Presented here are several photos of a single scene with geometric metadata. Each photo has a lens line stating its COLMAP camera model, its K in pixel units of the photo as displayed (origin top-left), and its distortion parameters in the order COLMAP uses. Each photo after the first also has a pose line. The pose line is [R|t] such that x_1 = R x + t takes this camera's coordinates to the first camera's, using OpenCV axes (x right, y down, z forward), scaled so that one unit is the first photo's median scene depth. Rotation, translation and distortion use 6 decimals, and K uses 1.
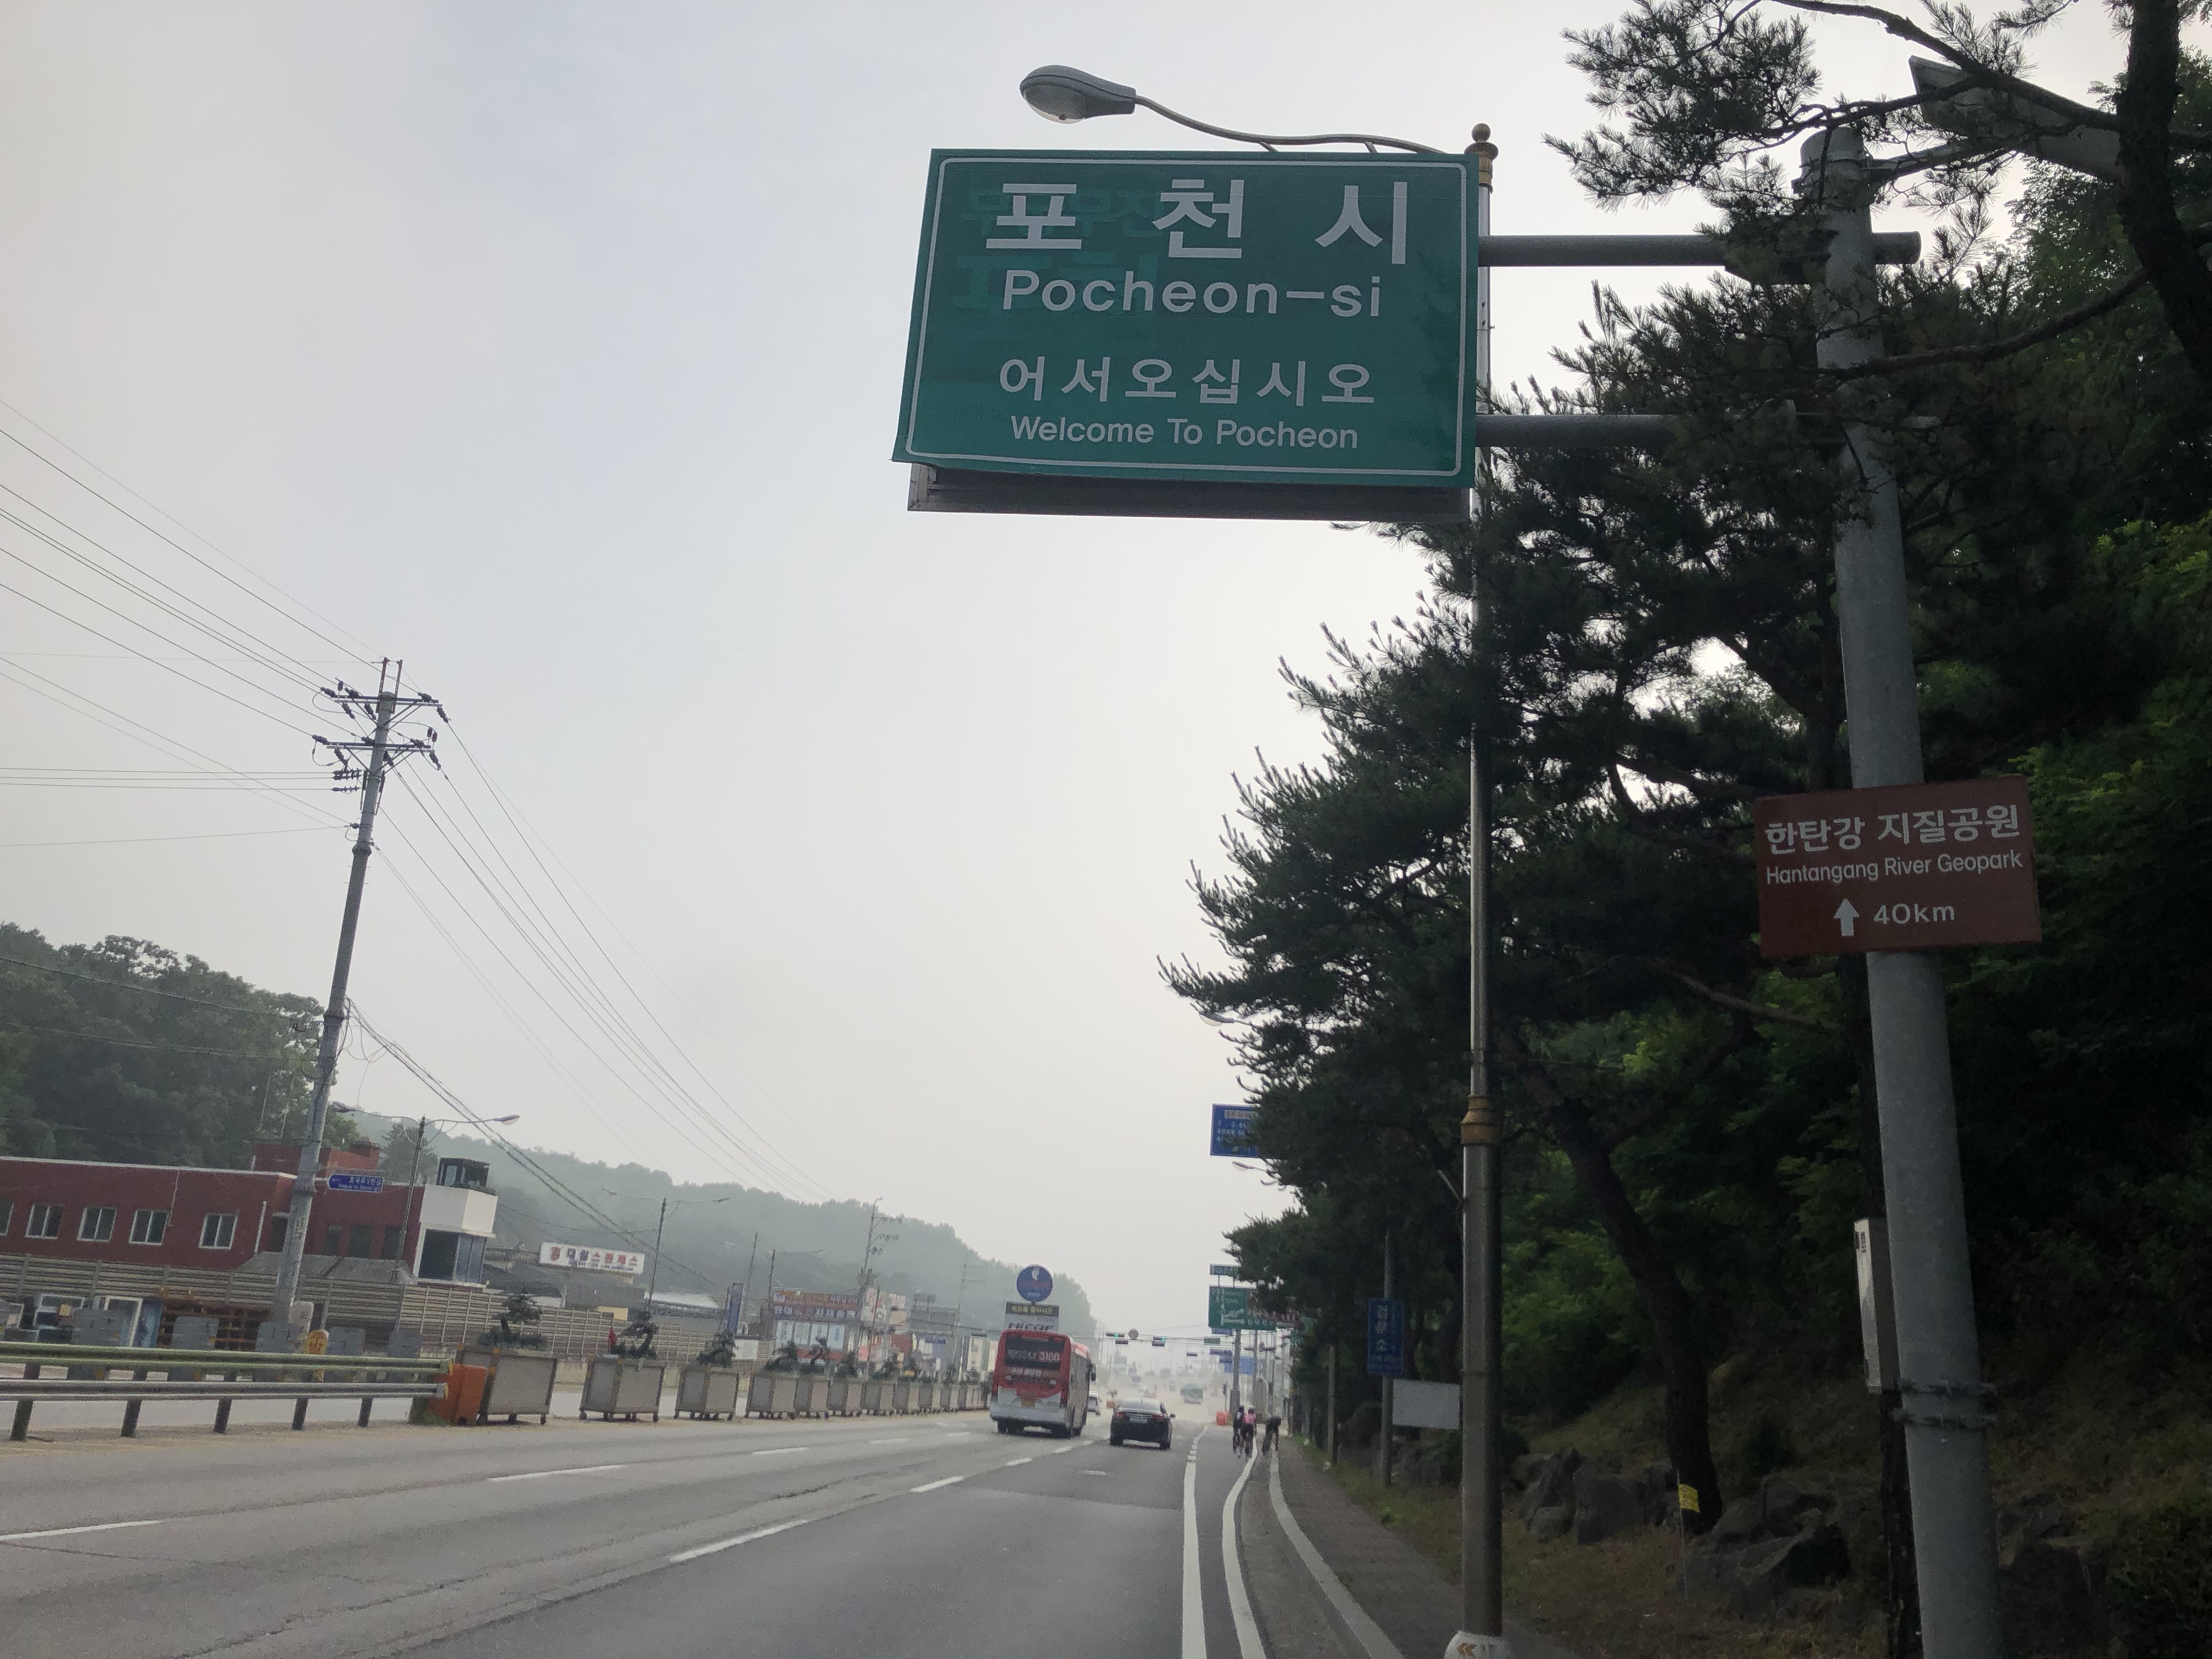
lens RADIAL K [[1777.6, 0, 1106.0], [0, 1777.6, 829.5], [0, 0, 1]] dist [0.127345, 0.002761]
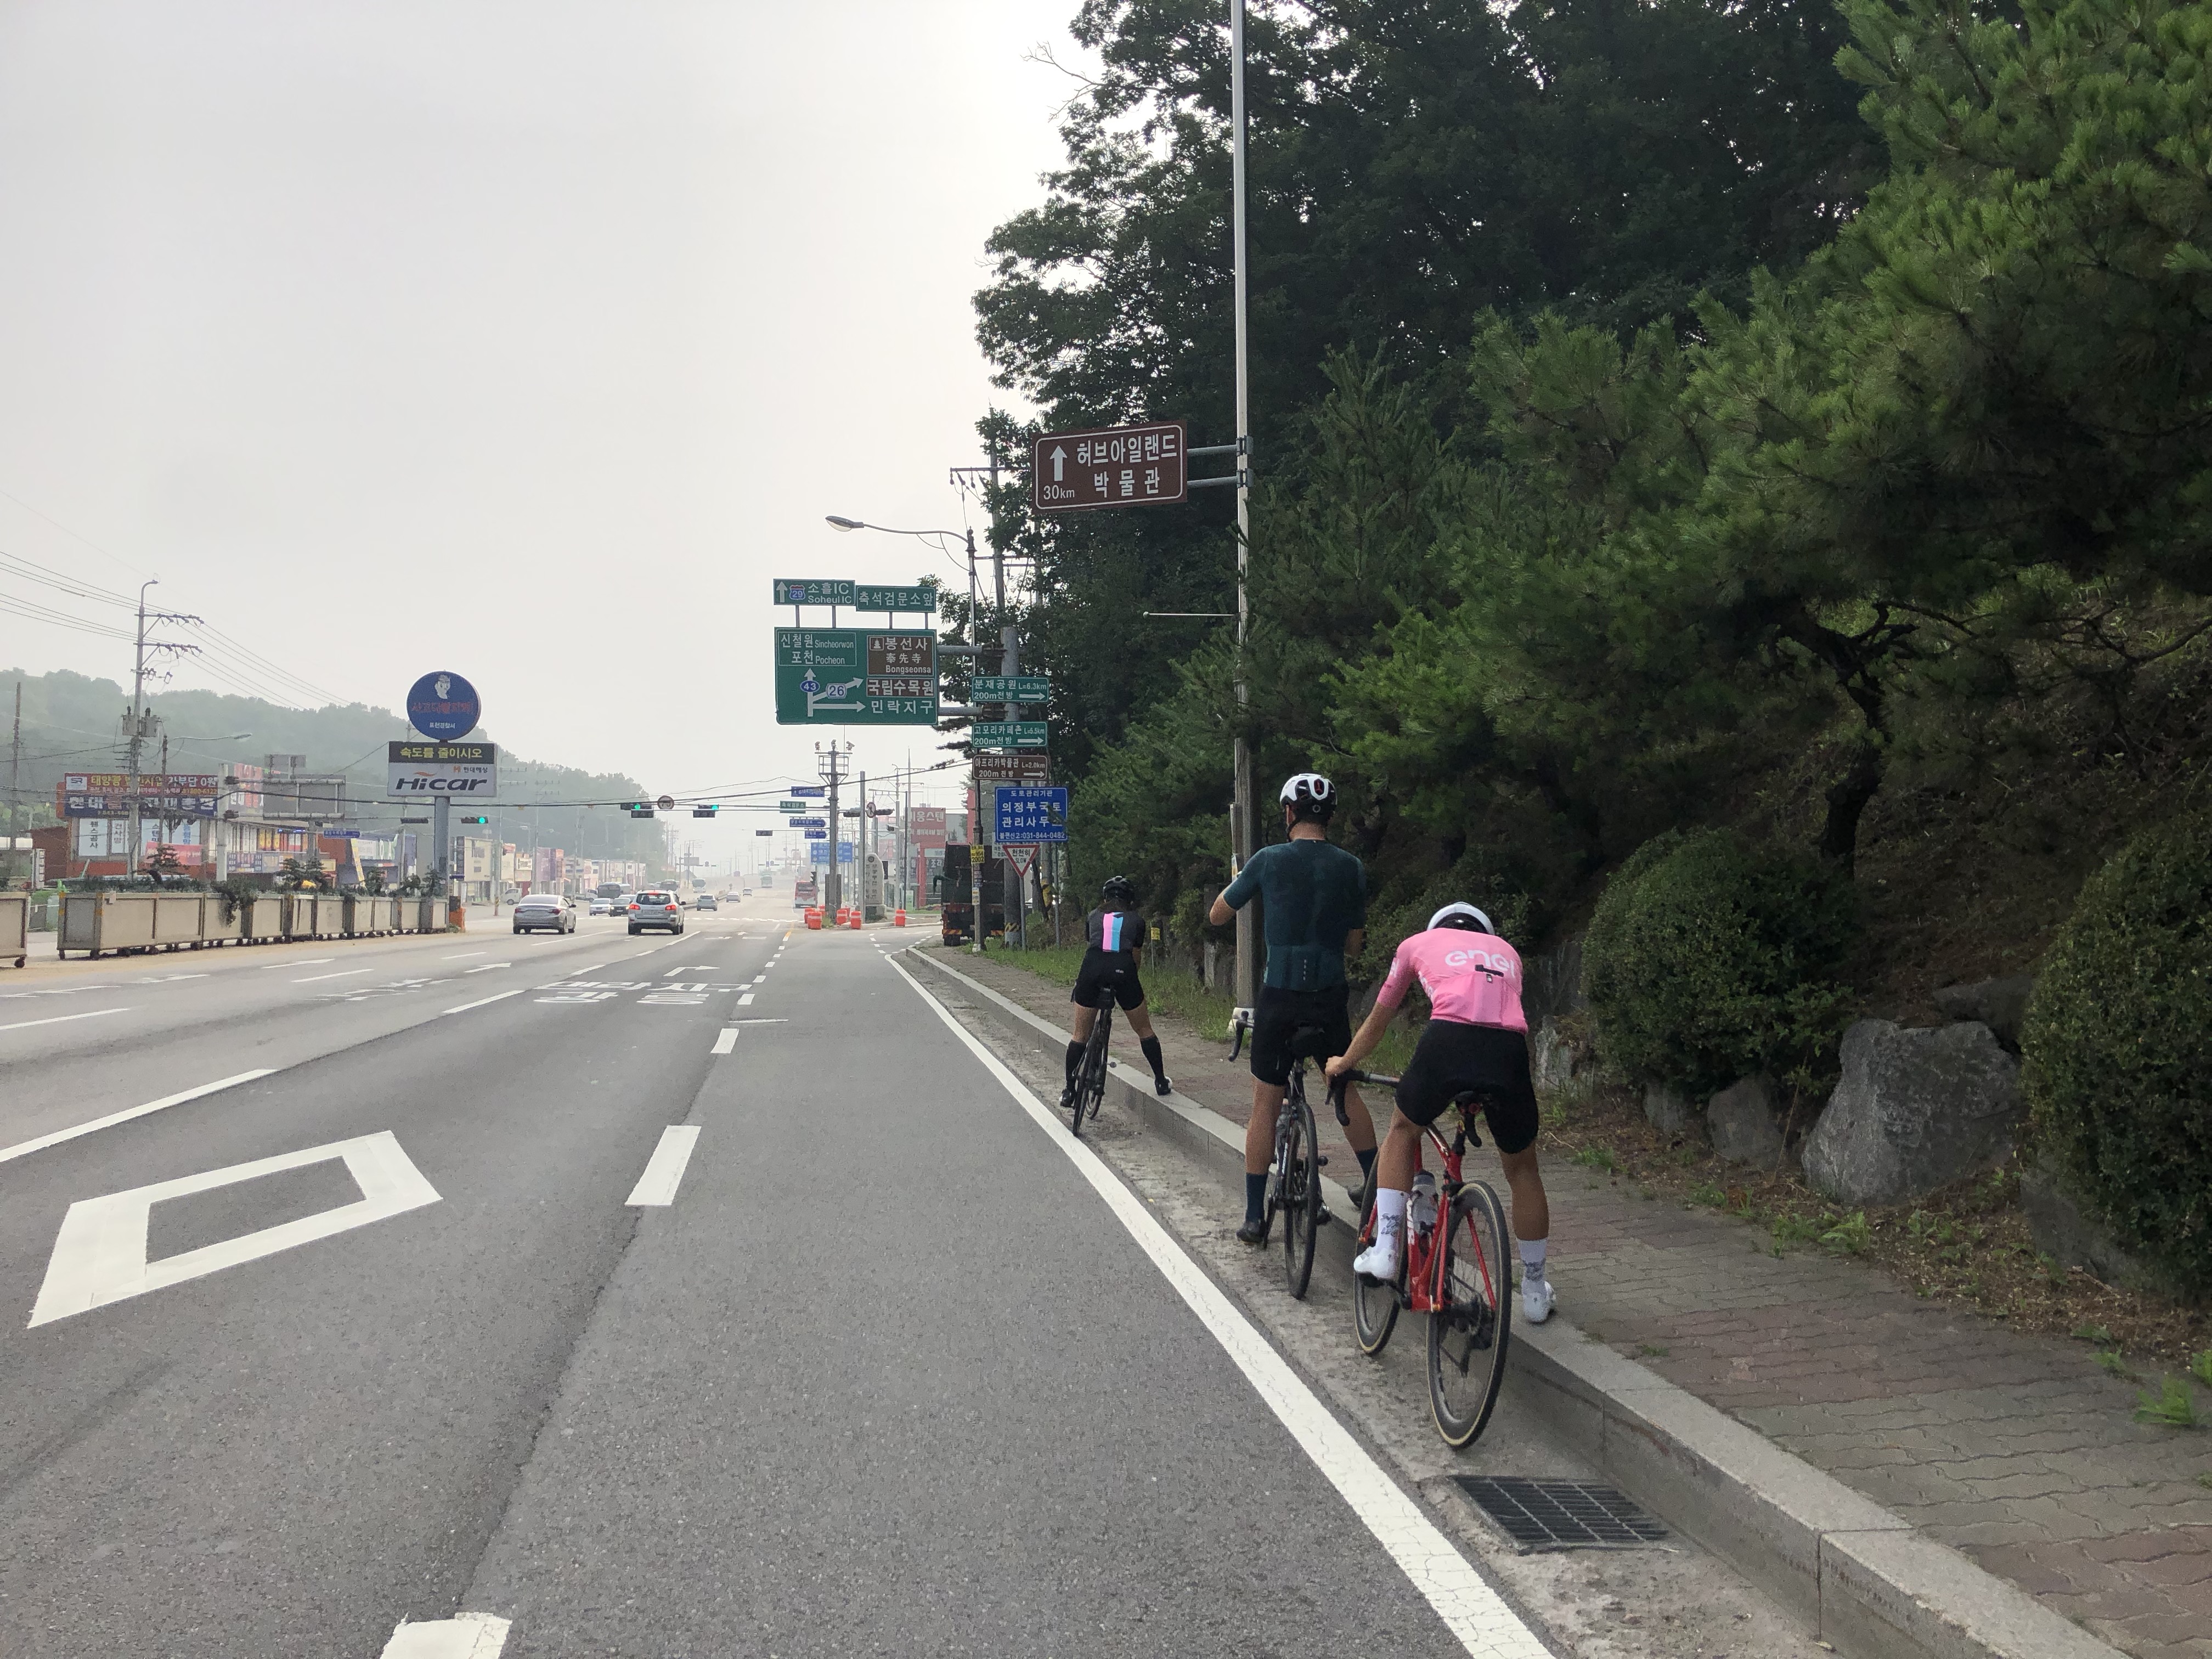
lens RADIAL K [[1777.6, 0, 1106.0], [0, 1777.6, 829.5], [0, 0, 1]] dist [0.127345, 0.002761]
pose [[0.972468, -0.054499, 0.226576, 0.022815], [-0.008461, 0.963371, 0.268040, 0.119683], [-0.232885, -0.262578, 0.936385, 0.371032]]
